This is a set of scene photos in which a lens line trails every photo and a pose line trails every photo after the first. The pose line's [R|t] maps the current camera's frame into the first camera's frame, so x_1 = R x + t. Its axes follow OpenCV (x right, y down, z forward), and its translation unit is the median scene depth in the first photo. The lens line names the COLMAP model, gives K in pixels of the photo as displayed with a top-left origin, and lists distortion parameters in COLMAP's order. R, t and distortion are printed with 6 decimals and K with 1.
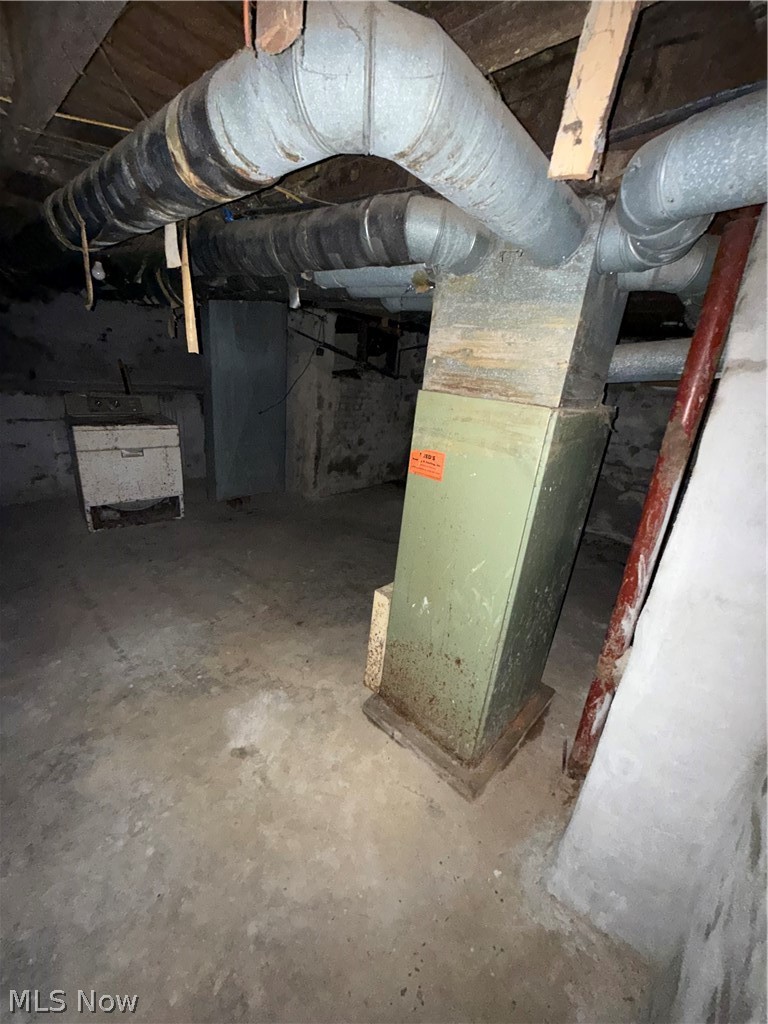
lens RADIAL K [[409.4, 0, 384.2], [0, 409.4, 507.6], [0, 0, 1]] dist [-0.002217, -0.000010]
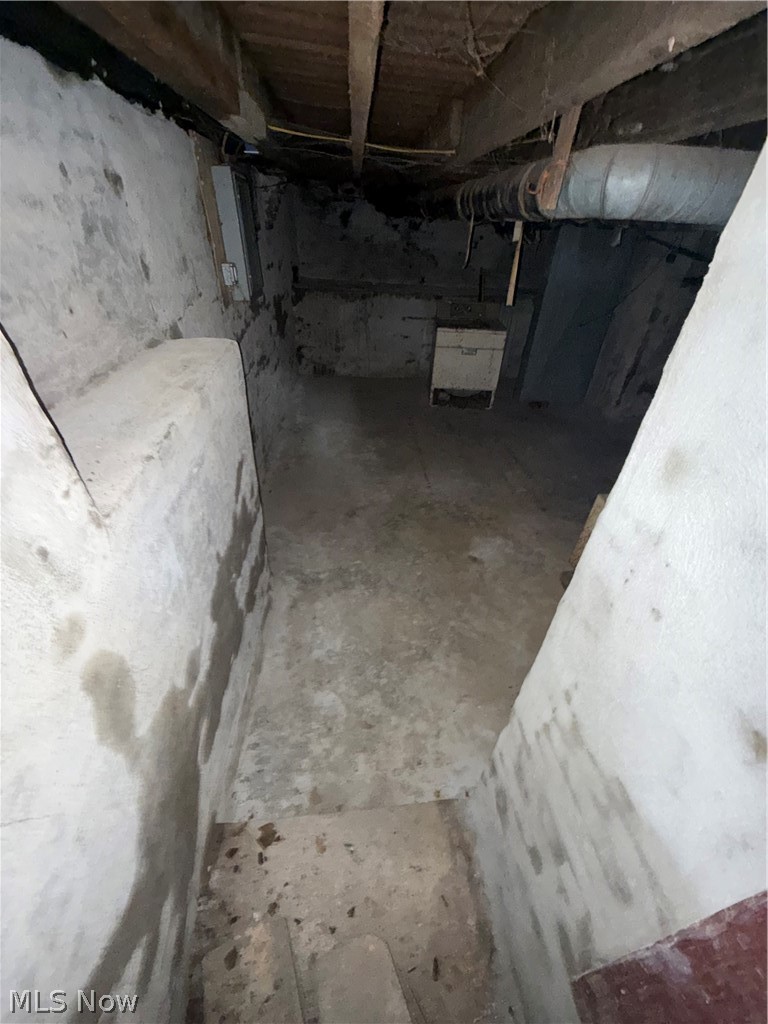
lens RADIAL K [[409.4, 0, 384.2], [0, 409.4, 514.7], [0, 0, 1]] dist [-0.002217, -0.000010]
pose [[0.726729, 0.352000, -0.589883, 0.149533], [-0.196677, 0.929402, 0.312298, -0.003020], [0.658167, -0.110940, 0.744653, -0.222992]]
